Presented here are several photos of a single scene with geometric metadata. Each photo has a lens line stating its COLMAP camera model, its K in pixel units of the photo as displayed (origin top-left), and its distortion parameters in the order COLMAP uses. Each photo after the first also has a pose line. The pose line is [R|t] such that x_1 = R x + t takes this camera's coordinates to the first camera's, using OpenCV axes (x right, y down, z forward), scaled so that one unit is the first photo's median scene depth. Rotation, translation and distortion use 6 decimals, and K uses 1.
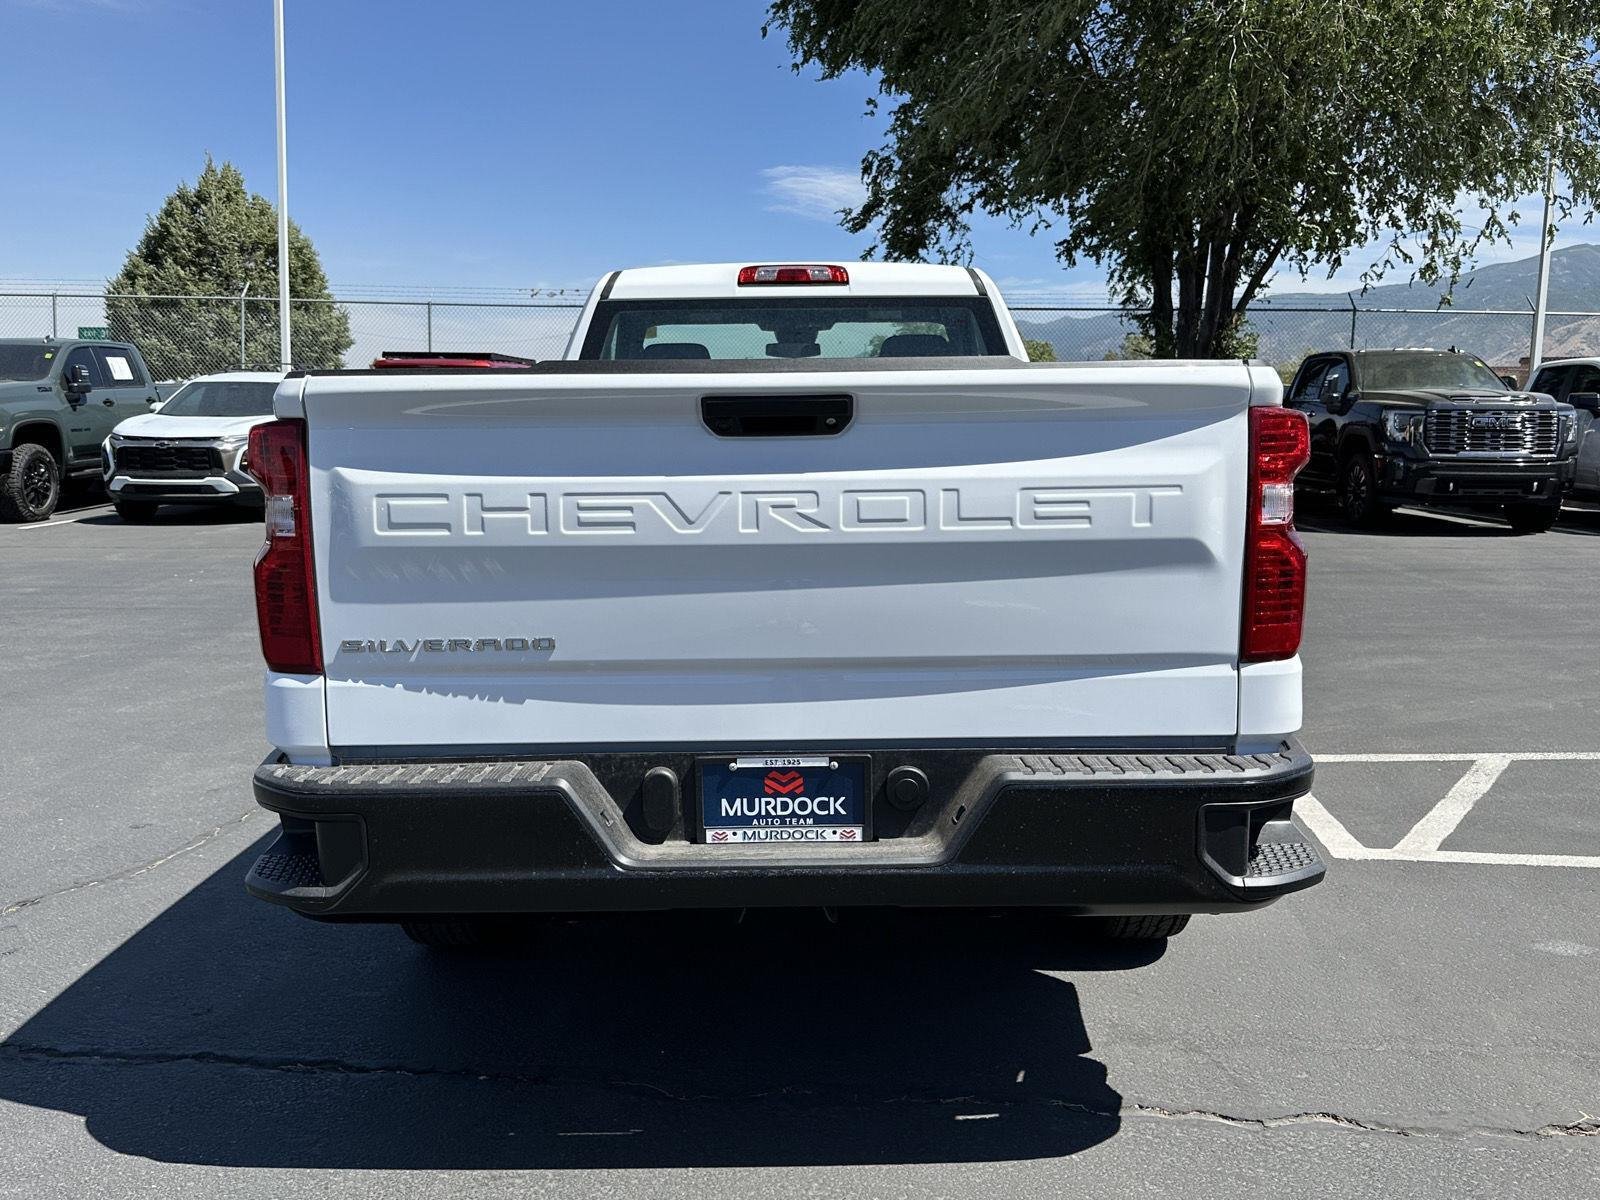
lens RADIAL K [[1373.4, 0, 807.1], [0, 1373.4, 591.7], [0, 0, 1]] dist [0.170410, -0.350595]
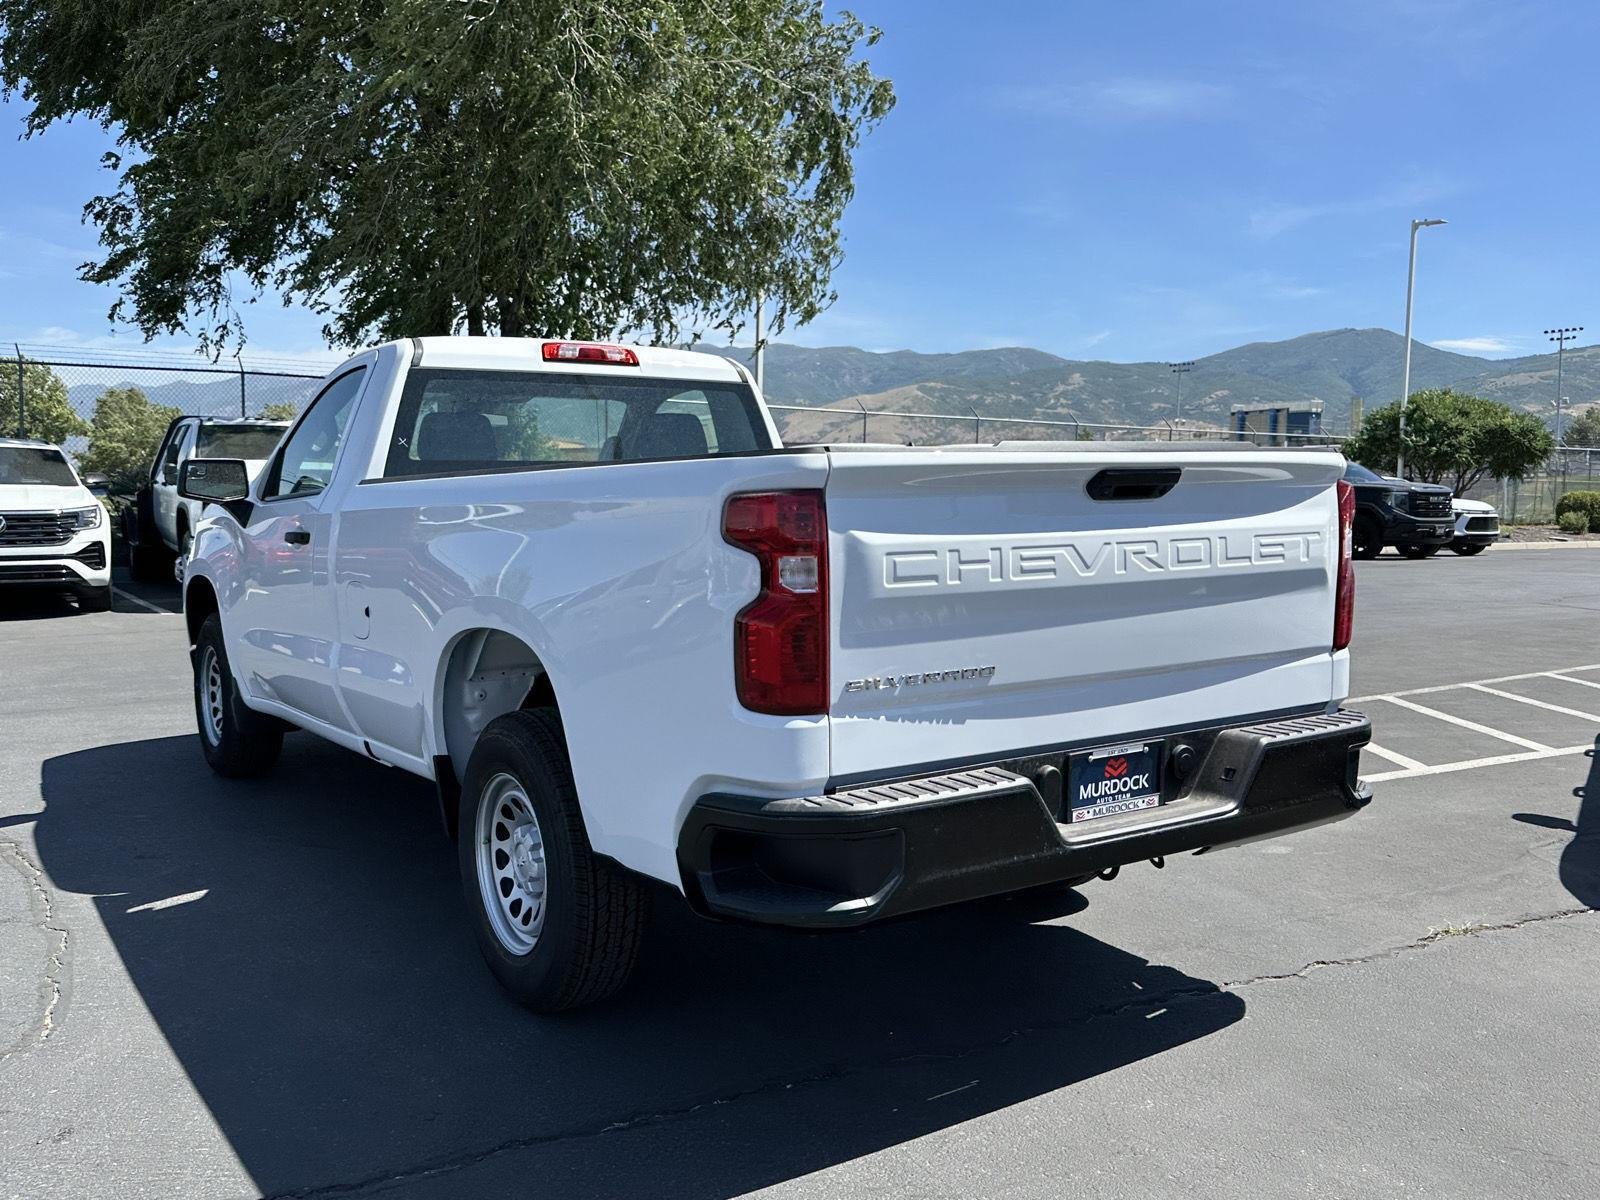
lens RADIAL K [[1370.0, 0, 805.8], [0, 1370.0, 605.0], [0, 0, 1]] dist [0.168818, -0.329208]
pose [[0.824822, -0.046427, 0.563483, -0.984939], [0.070004, 0.997340, -0.020297, -0.007288], [-0.561042, 0.056188, 0.825878, 0.084685]]
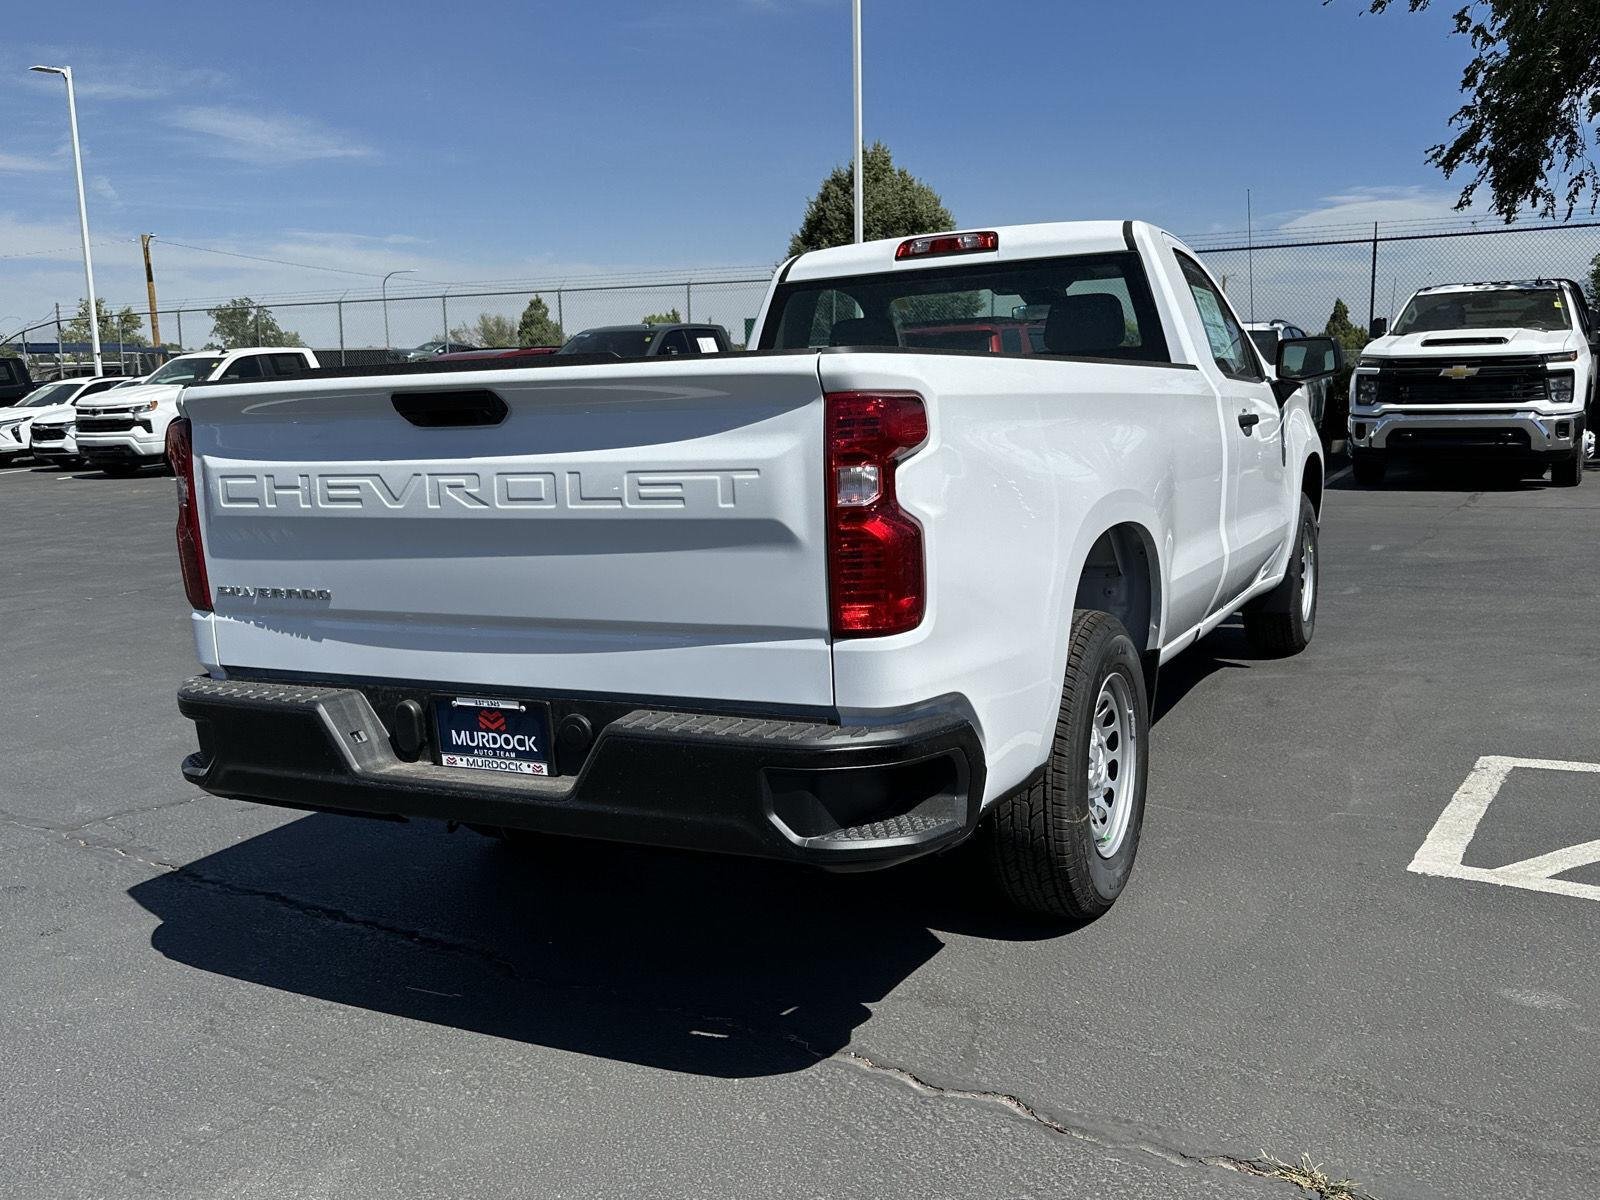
lens RADIAL K [[1370.0, 0, 805.8], [0, 1370.0, 605.0], [0, 0, 1]] dist [0.168818, -0.329208]
pose [[0.891257, 0.041319, -0.451612, 0.756338], [-0.021525, 0.998573, 0.048882, -0.023787], [0.452987, -0.033845, 0.890874, 0.072087]]
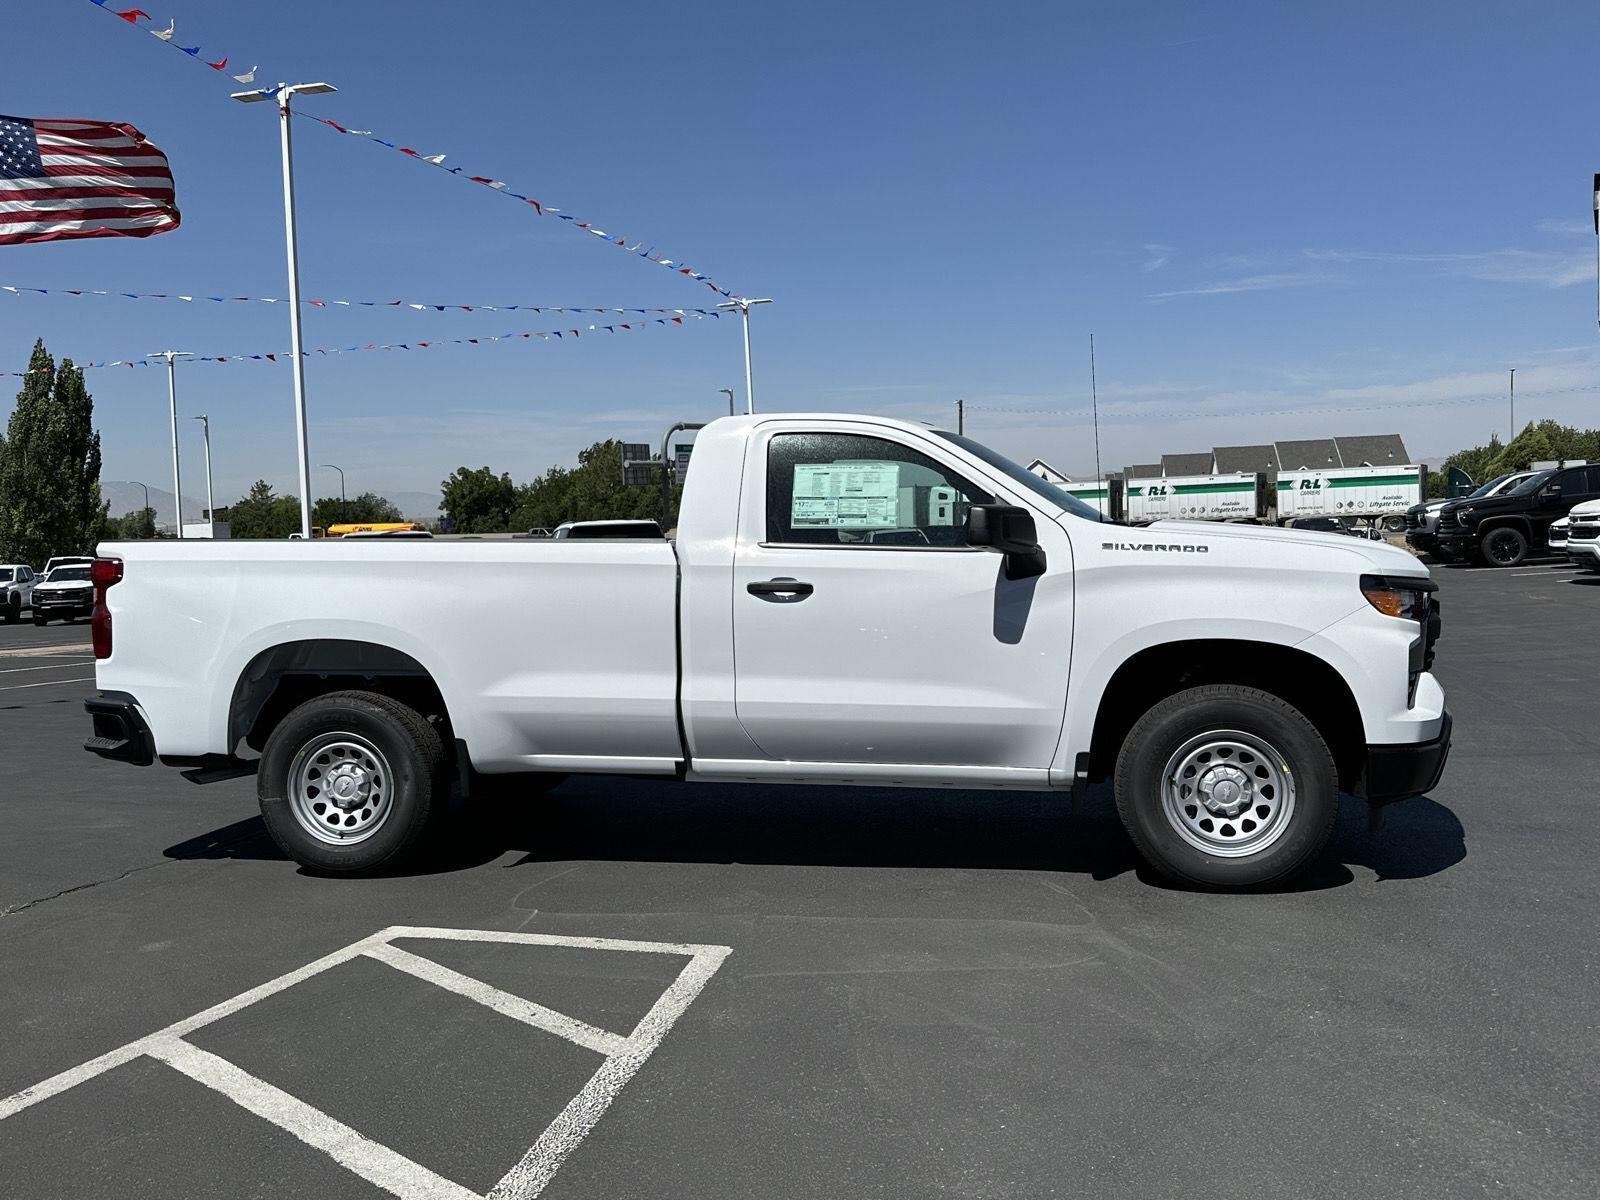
lens RADIAL K [[1373.4, 0, 807.1], [0, 1373.4, 591.7], [0, 0, 1]] dist [0.170410, -0.350595]
pose [[-0.236818, 0.046737, -0.970429, 2.522701], [-0.091122, 0.993371, 0.070078, -0.371496], [0.967271, 0.105023, -0.230989, 2.852105]]
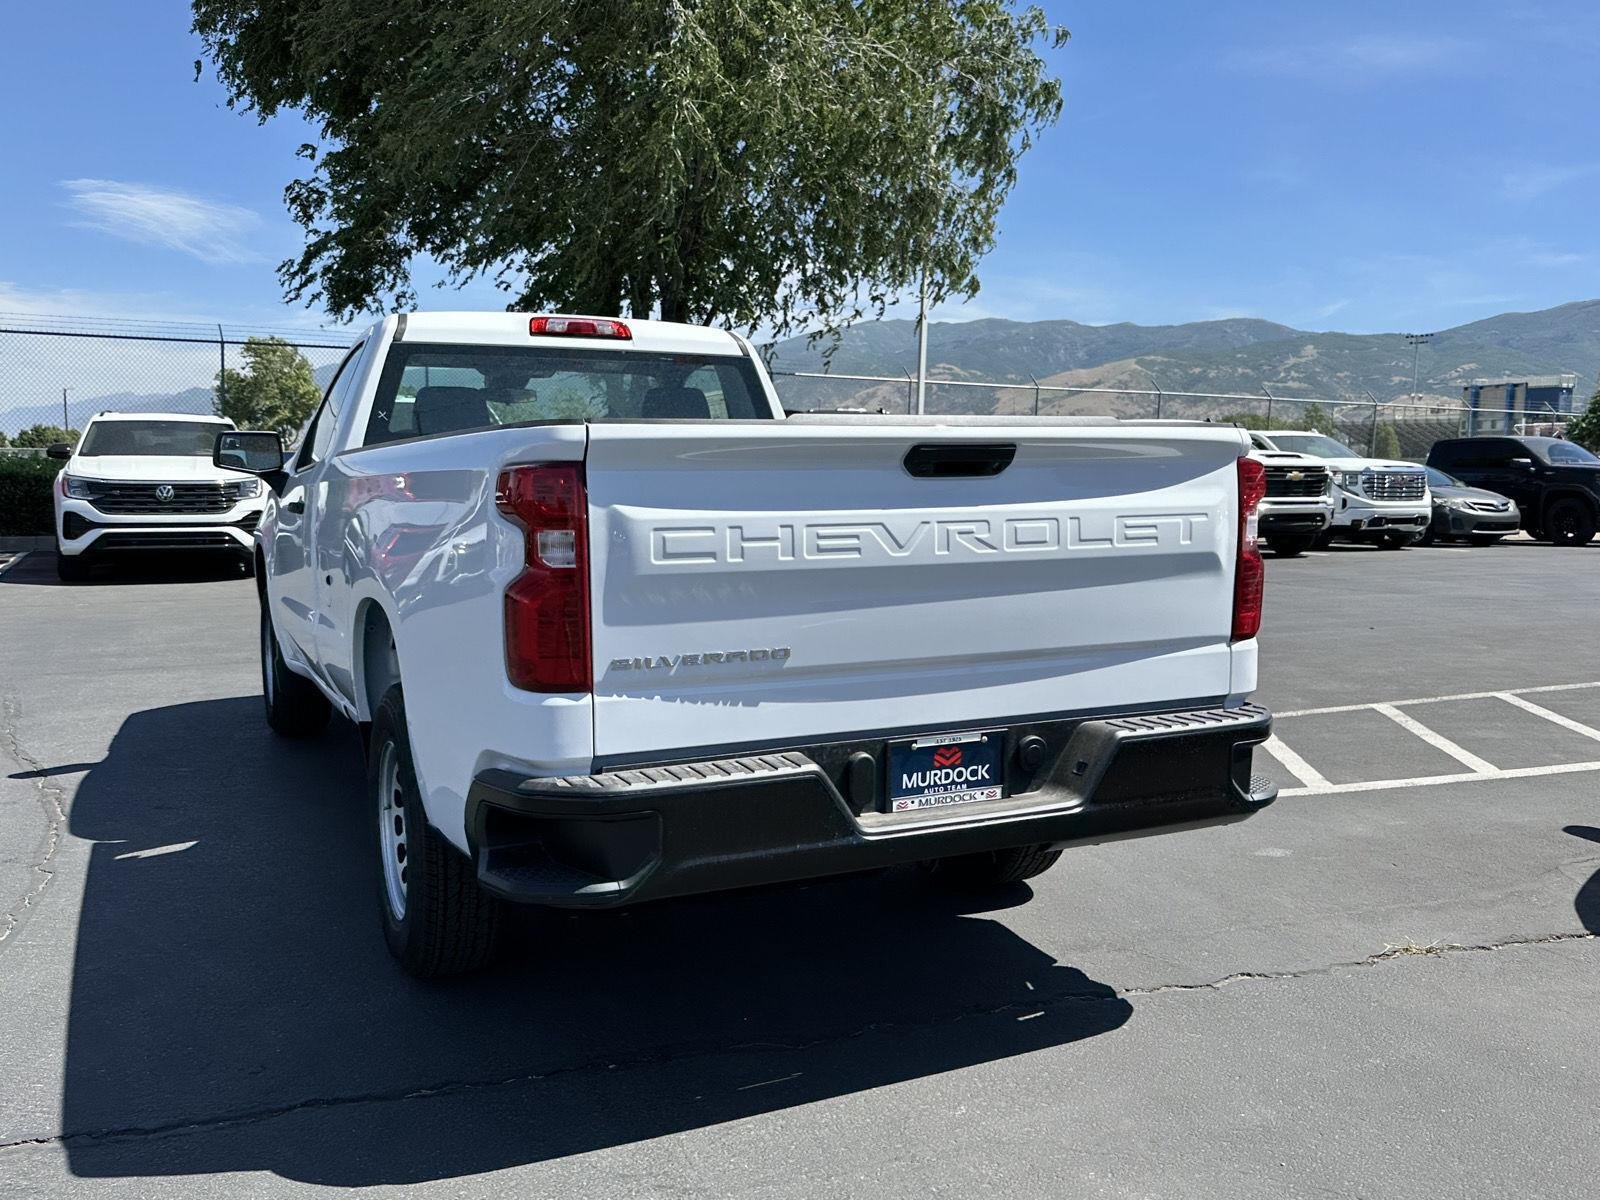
lens RADIAL K [[1370.0, 0, 805.8], [0, 1370.0, 605.0], [0, 0, 1]] dist [0.168818, -0.329208]
pose [[0.900237, -0.036844, 0.433839, -0.664918], [0.046922, 0.998820, -0.012540, 0.012155], [-0.432865, 0.031645, 0.900903, -0.060618]]
